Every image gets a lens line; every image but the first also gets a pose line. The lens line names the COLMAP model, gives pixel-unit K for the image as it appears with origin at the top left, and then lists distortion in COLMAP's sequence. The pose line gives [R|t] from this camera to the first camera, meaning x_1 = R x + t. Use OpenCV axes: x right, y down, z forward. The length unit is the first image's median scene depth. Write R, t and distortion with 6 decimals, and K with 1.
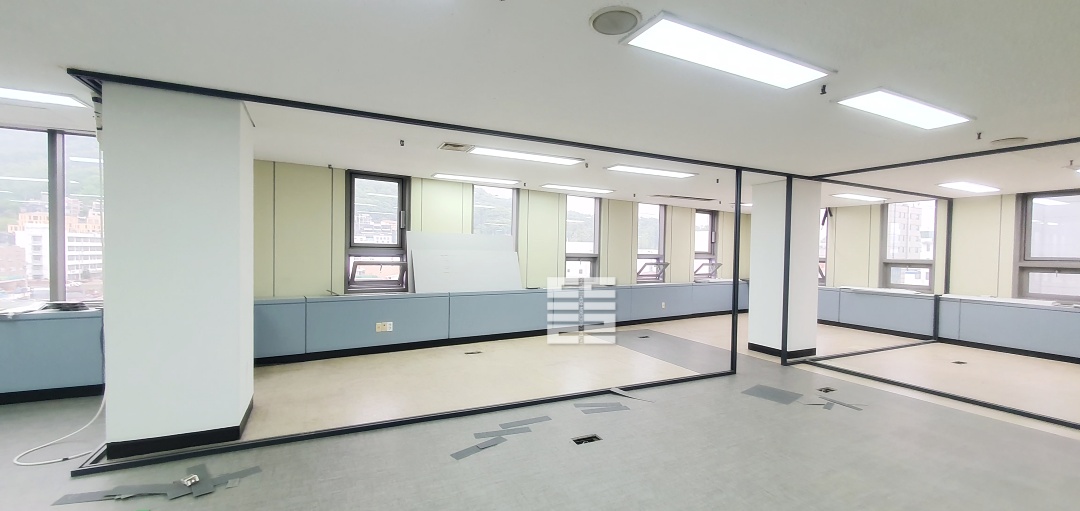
lens RADIAL K [[434.2, 0, 540.0], [0, 434.2, 255.5], [0, 0, 1]] dist [-0.000331, -0.000076]
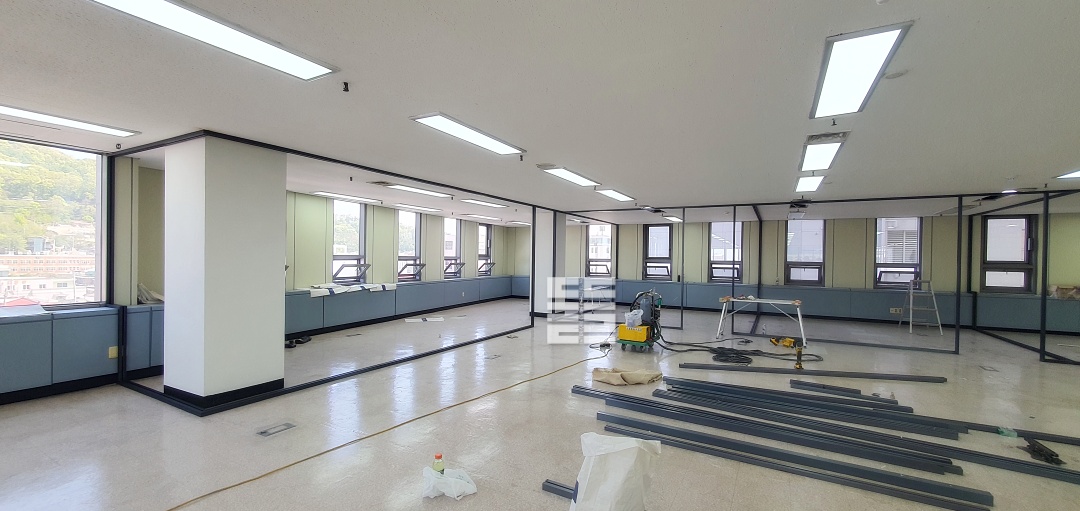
lens RADIAL K [[434.2, 0, 540.0], [0, 434.2, 255.5], [0, 0, 1]] dist [-0.000331, -0.000076]
pose [[0.817959, -0.003812, 0.575264, -0.276907], [0.005407, 0.999985, -0.001063, -0.002624], [-0.575252, 0.003980, 0.817967, -0.223759]]
